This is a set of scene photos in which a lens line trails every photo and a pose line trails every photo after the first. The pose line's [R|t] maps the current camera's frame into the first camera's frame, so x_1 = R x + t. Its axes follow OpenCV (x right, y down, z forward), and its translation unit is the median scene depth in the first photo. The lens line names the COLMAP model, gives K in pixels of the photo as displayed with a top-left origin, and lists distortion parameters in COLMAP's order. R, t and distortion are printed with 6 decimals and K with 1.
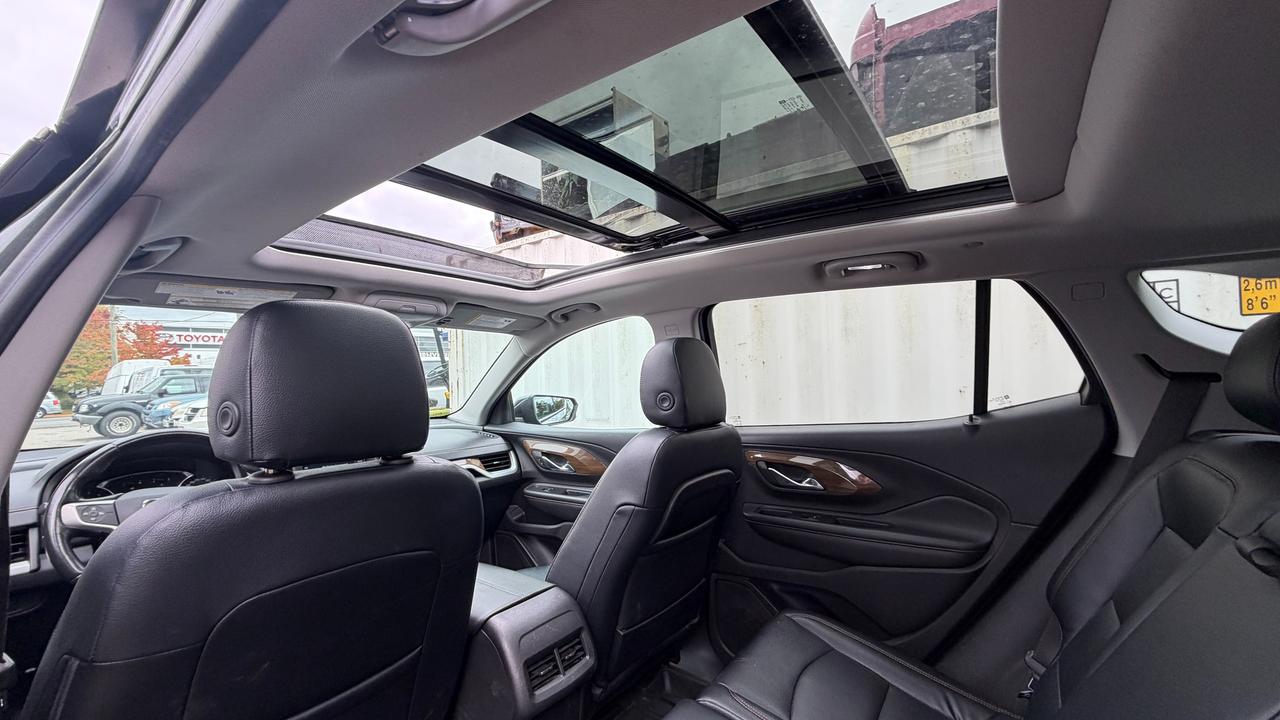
lens RADIAL K [[509.3, 0, 636.7], [0, 509.3, 360.2], [0, 0, 1]] dist [0.000797, -0.000800]
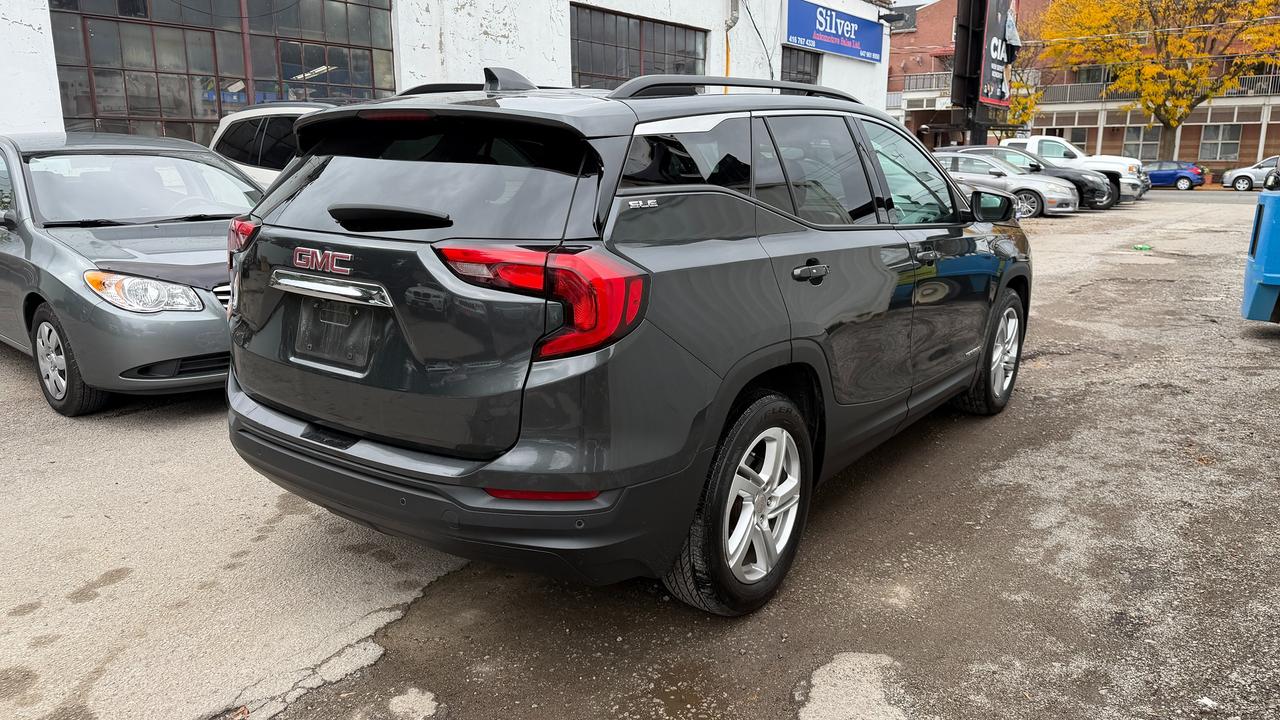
lens RADIAL K [[905.6, 0, 643.1], [0, 905.6, 373.5], [0, 0, 1]] dist [0.036723, -0.039344]
pose [[0.009232, 0.266009, -0.963926, 2.647307], [0.025622, 0.963588, 0.266161, -0.139204], [0.999629, -0.027155, 0.002080, 0.439623]]
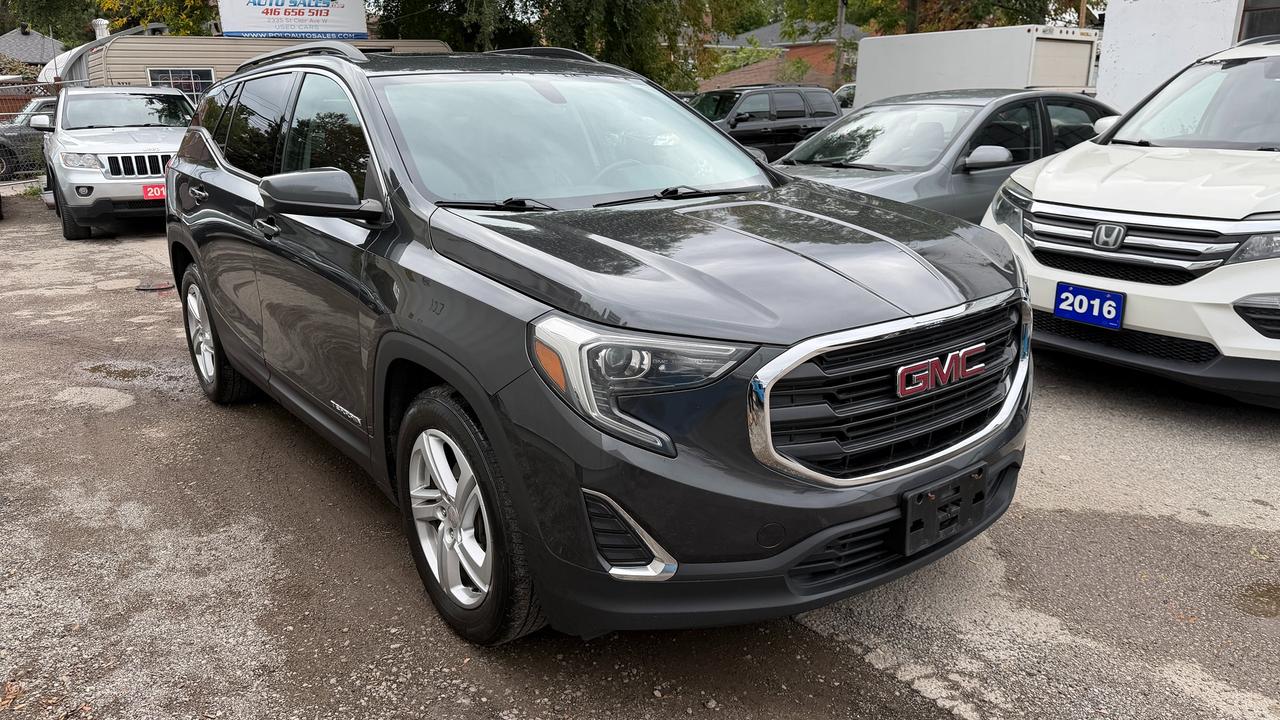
lens RADIAL K [[905.6, 0, 637.4], [0, 905.6, 368.2], [0, 0, 1]] dist [0.036723, -0.039344]
pose [[-0.959554, -0.044101, 0.278049, -1.478114], [0.025907, 0.969631, 0.243197, 0.059521], [-0.280331, 0.240564, -0.929271, 3.226391]]
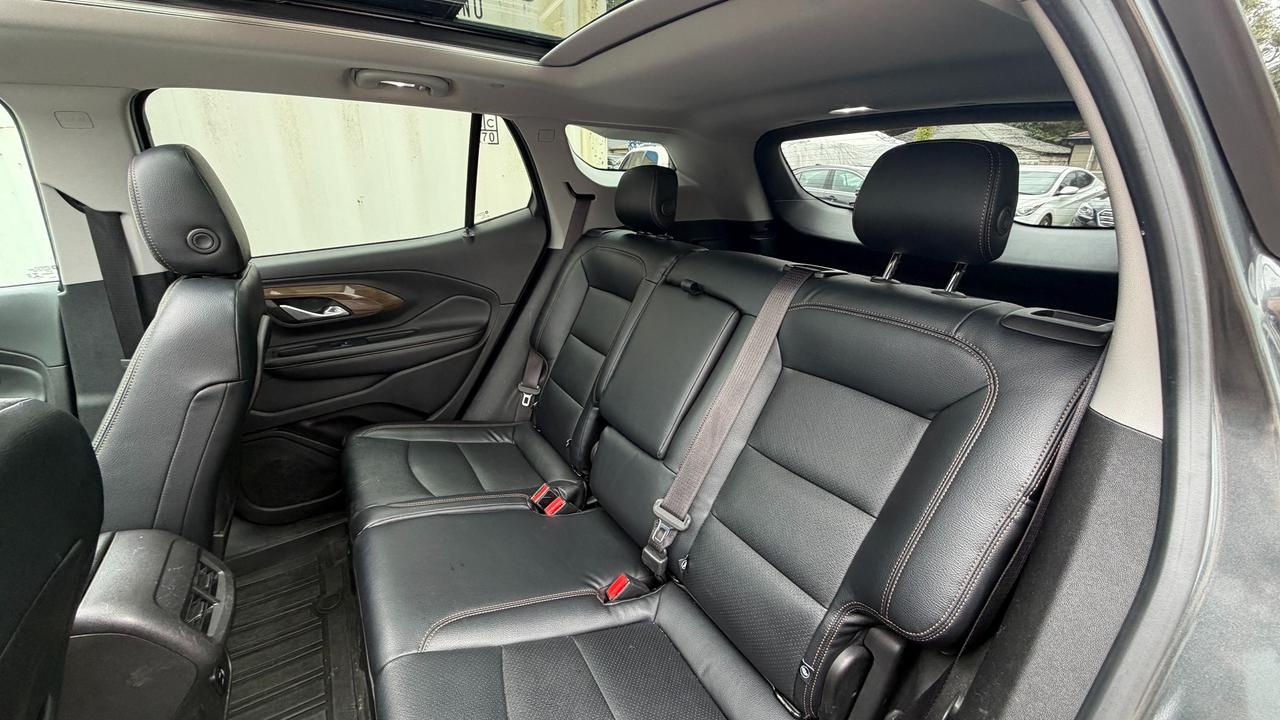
lens RADIAL K [[509.3, 0, 639.9], [0, 509.3, 359.7], [0, 0, 1]] dist [0.000797, -0.000800]
pose [[0.365976, -0.301833, 0.880318, -0.311058], [-0.043637, 0.939337, 0.340210, -0.027042], [-0.929601, -0.162923, 0.330603, 0.112425]]
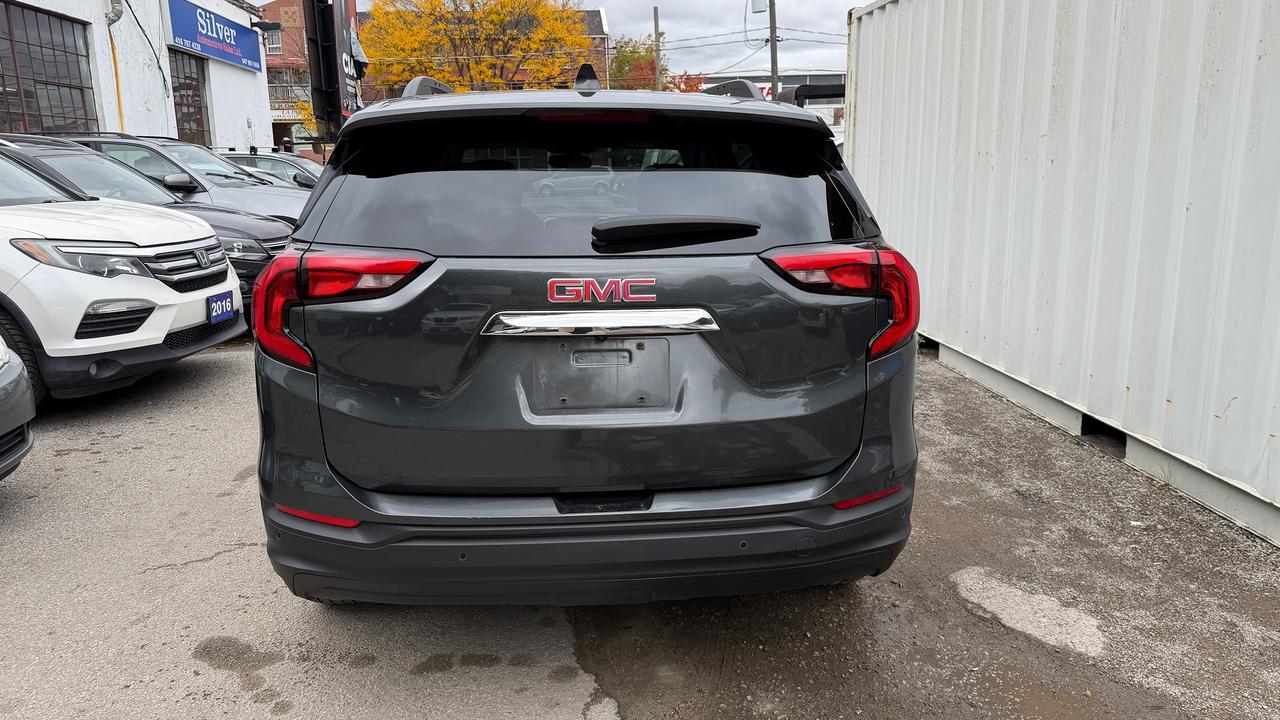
lens RADIAL K [[905.6, 0, 637.7], [0, 905.6, 360.7], [0, 0, 1]] dist [0.036723, -0.039344]
pose [[0.665485, 0.180092, -0.724359, 2.015310], [0.015980, 0.966796, 0.255049, -0.152719], [0.746240, -0.181306, 0.640511, -1.000780]]
